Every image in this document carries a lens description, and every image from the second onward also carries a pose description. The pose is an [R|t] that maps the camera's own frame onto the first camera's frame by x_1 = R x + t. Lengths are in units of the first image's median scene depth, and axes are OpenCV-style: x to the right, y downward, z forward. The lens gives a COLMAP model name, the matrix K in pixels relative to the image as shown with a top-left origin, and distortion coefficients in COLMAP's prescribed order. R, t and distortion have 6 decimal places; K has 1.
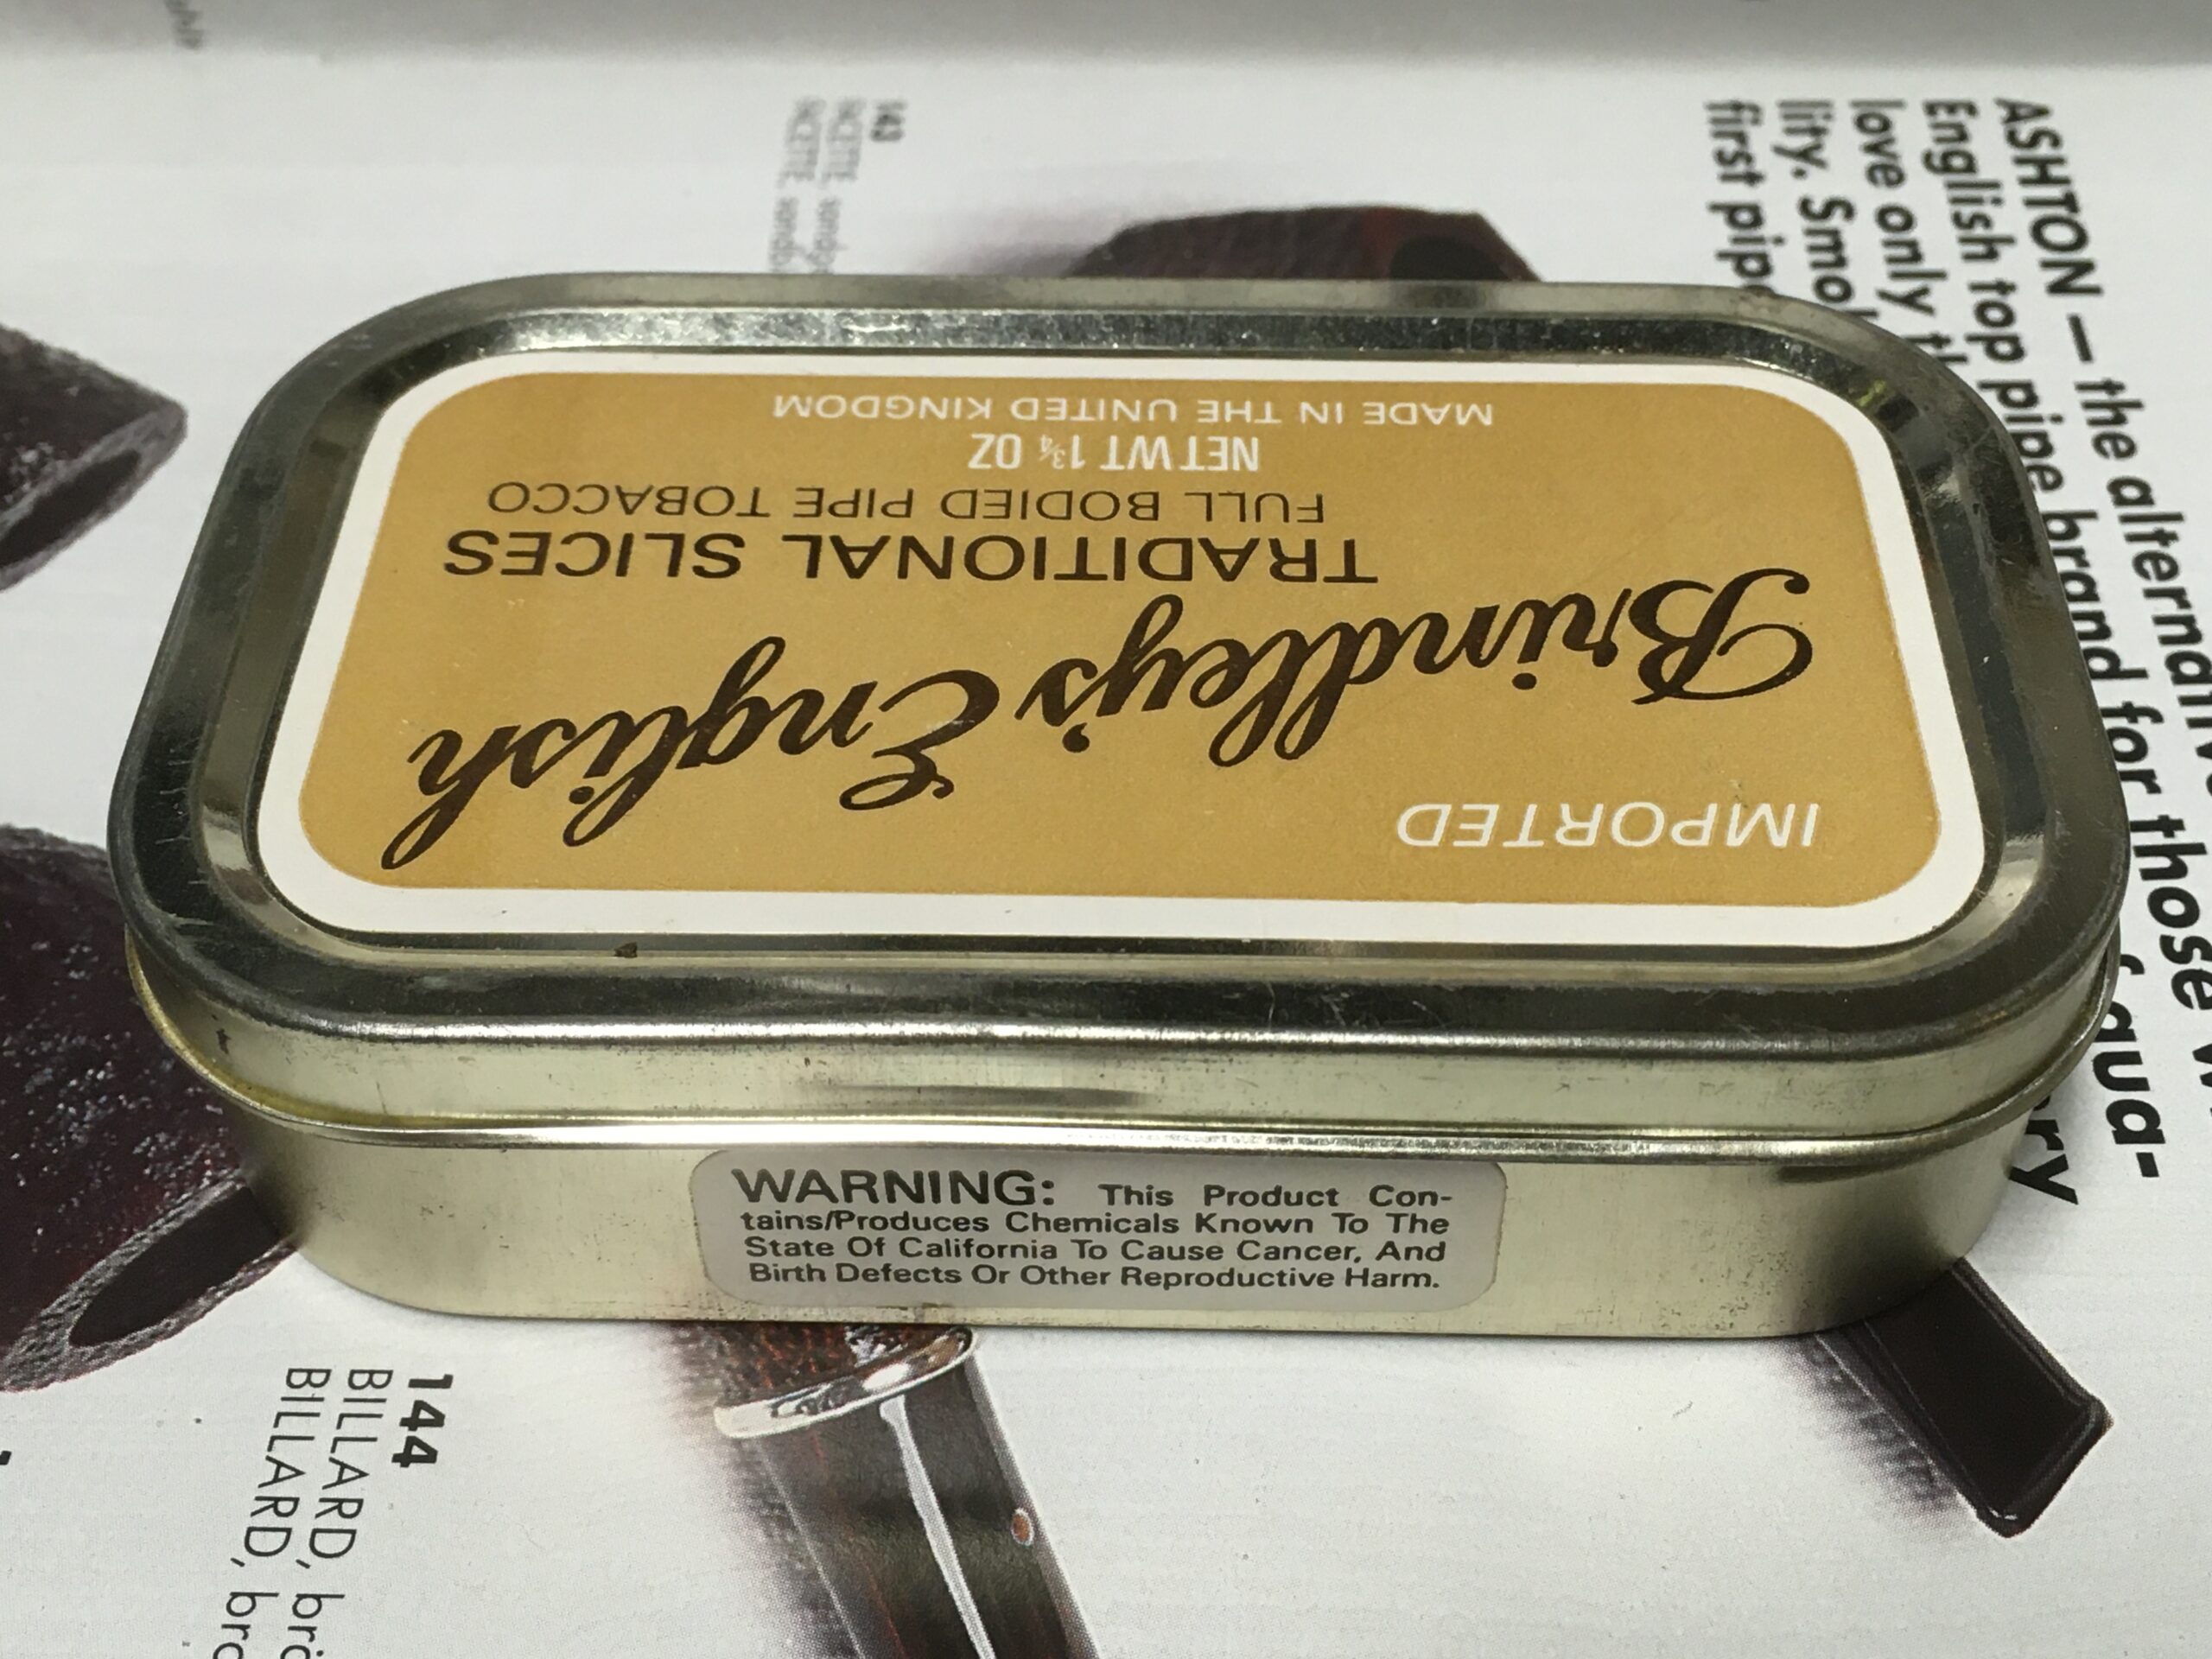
lens RADIAL K [[2899.1, 0, 1104.6], [0, 2899.1, 829.3], [0, 0, 1]] dist [0.030922, 0.000000]
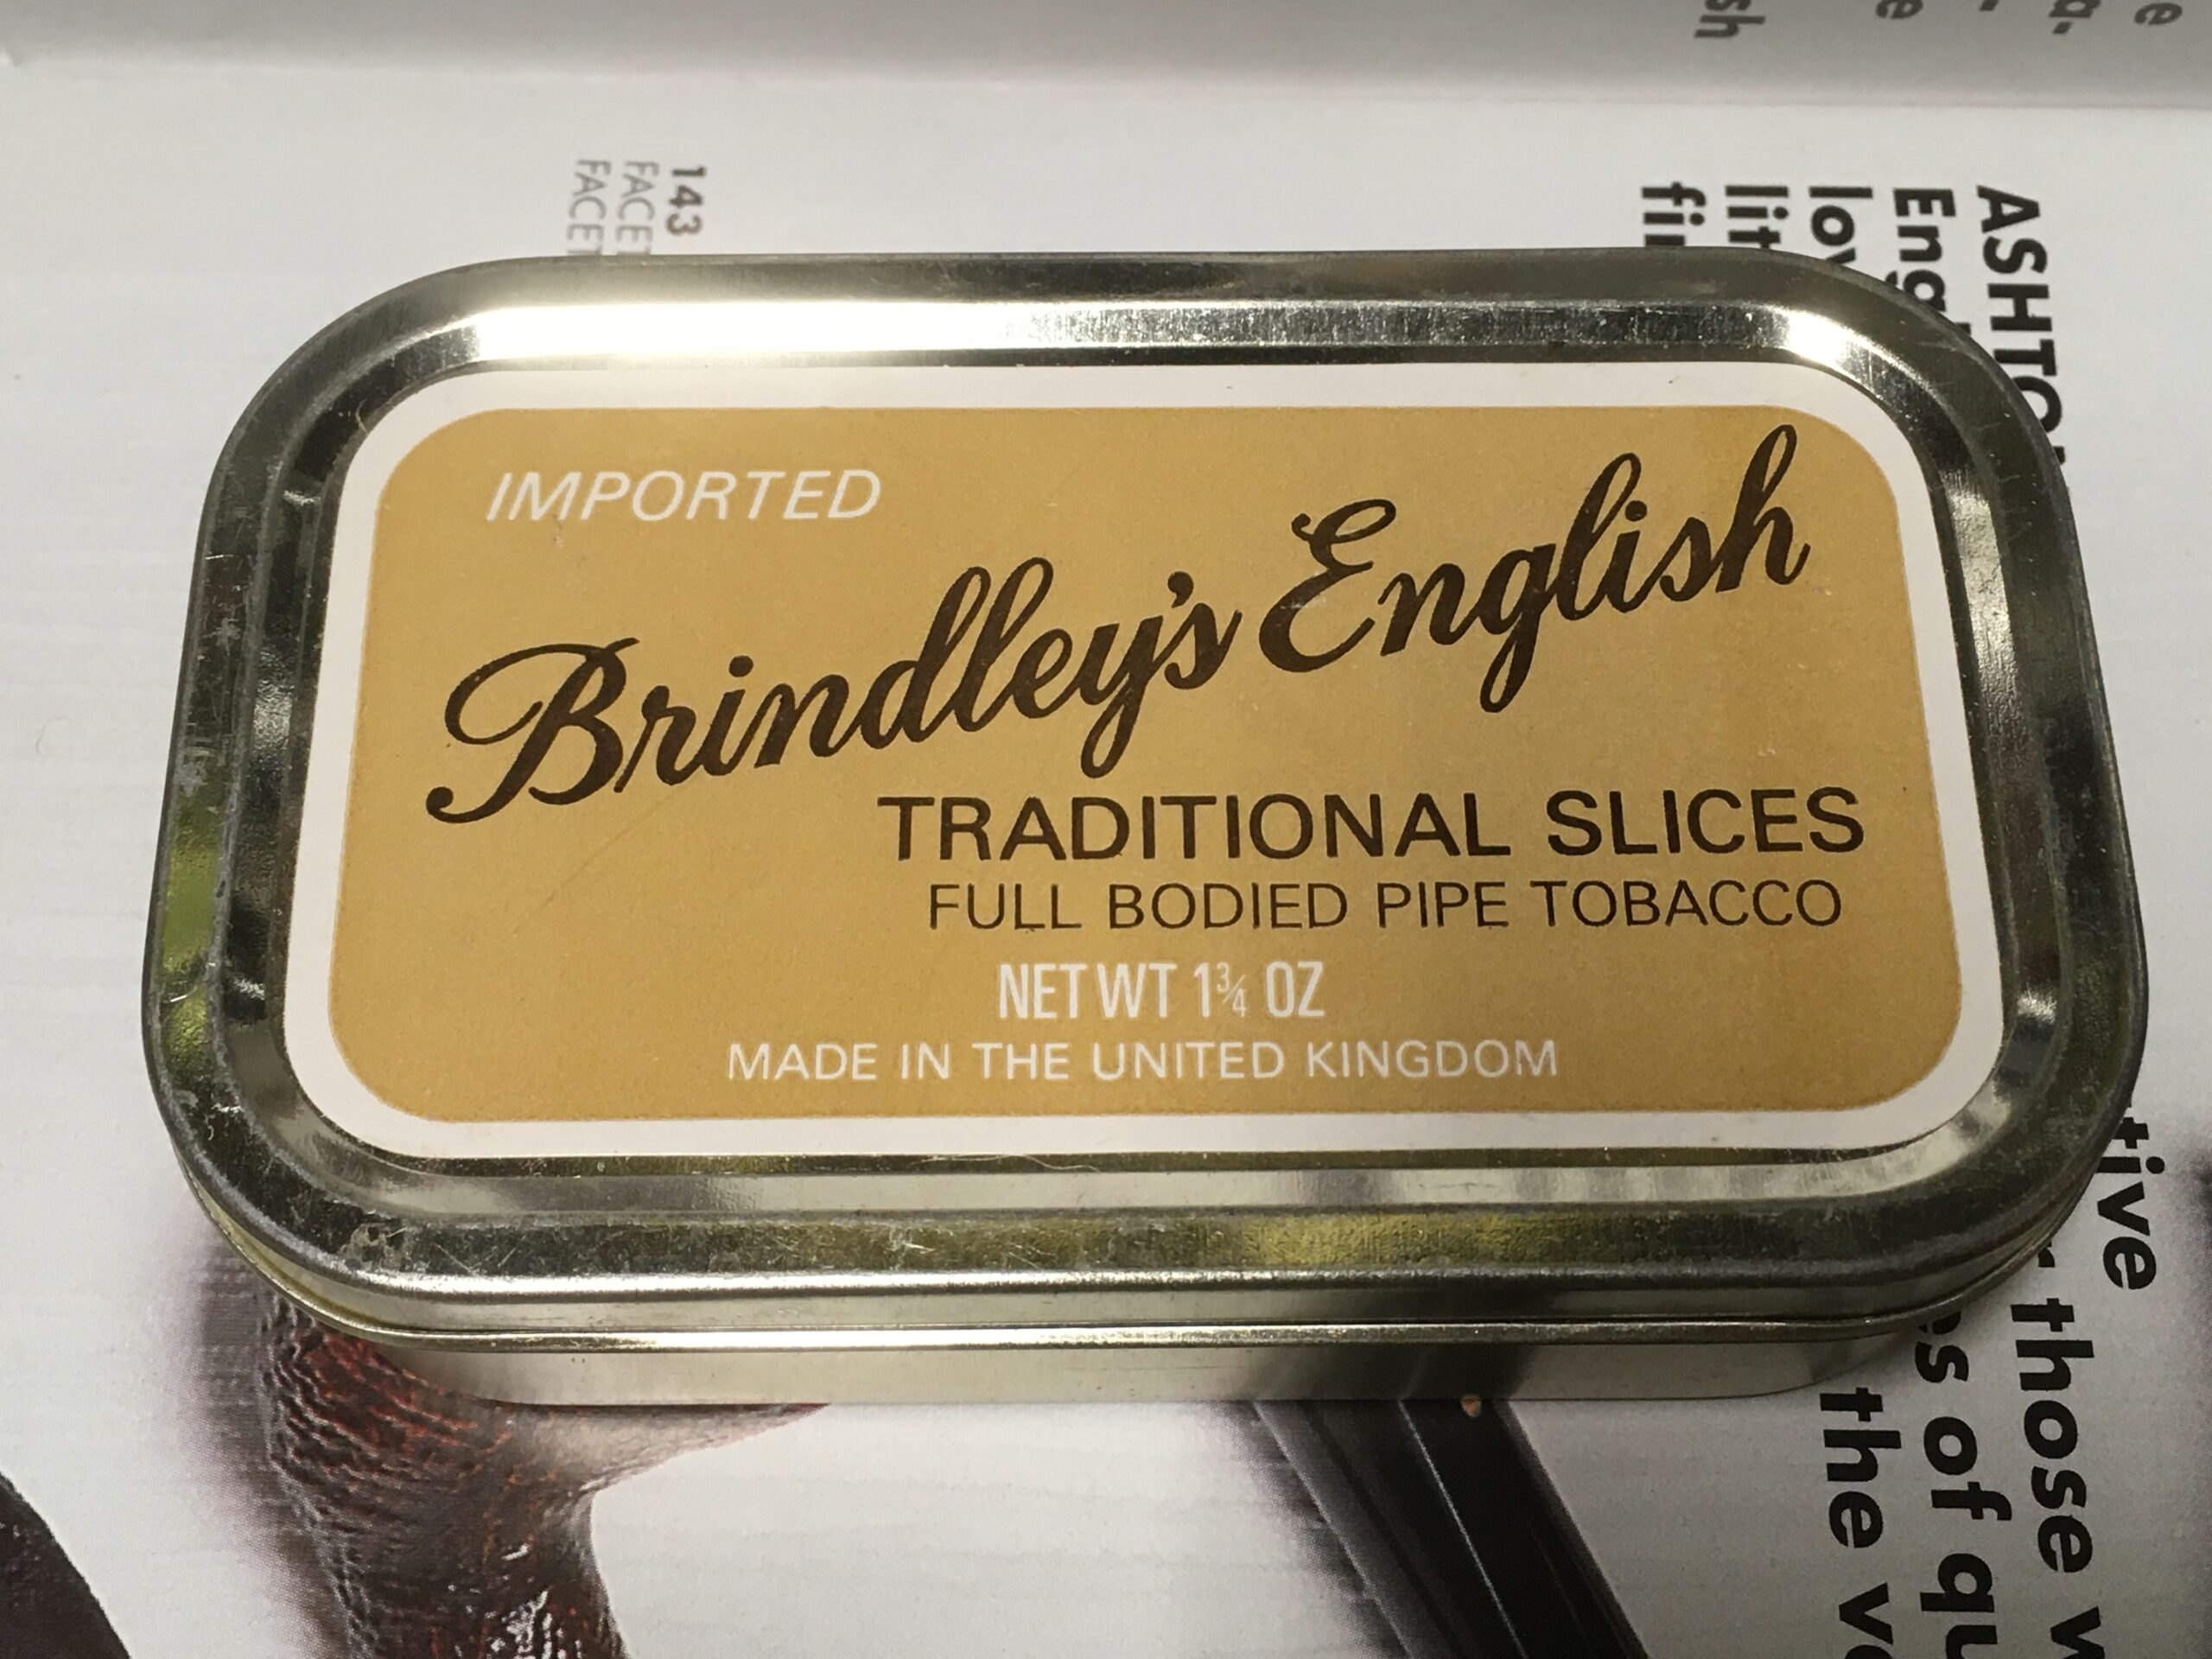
lens RADIAL K [[2899.1, 0, 1102.8], [0, 2899.1, 829.6], [0, 0, 1]] dist [0.030922, 0.000000]
pose [[-0.999324, 0.027527, -0.024379, 0.044614], [-0.033306, -0.396653, 0.917364, -0.989671], [0.015583, 0.917556, 0.397301, 0.644708]]
